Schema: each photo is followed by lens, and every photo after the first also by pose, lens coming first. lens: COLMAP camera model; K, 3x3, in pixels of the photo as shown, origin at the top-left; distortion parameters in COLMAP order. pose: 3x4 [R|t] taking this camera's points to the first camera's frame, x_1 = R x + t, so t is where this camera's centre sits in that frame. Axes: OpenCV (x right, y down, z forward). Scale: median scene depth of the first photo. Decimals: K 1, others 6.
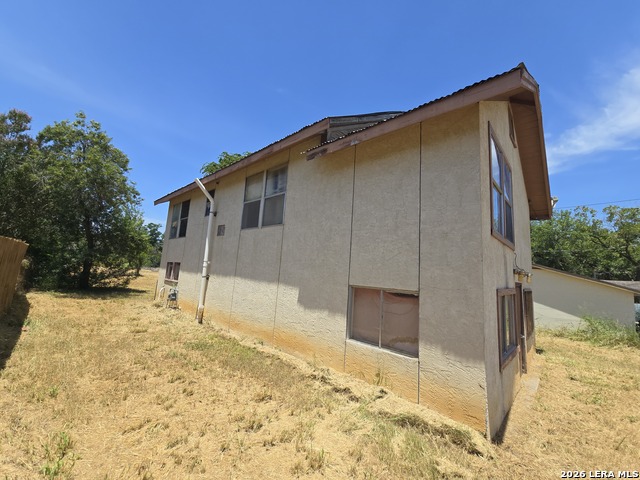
lens RADIAL K [[260.5, 0, 321.2], [0, 260.5, 239.5], [0, 0, 1]] dist [0.000932, -0.000319]
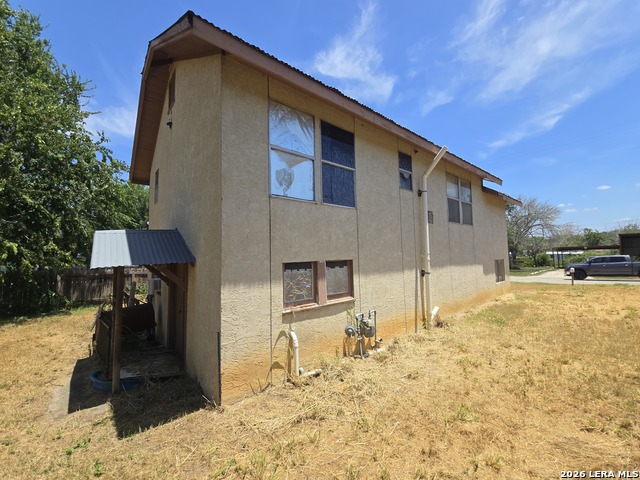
lens RADIAL K [[260.5, 0, 321.2], [0, 260.5, 239.5], [0, 0, 1]] dist [0.000932, -0.000319]
pose [[0.106255, -0.009702, 0.994292, -1.438367], [-0.103977, 0.994362, 0.020814, 0.065629], [-0.988888, -0.105595, 0.104647, 1.406473]]
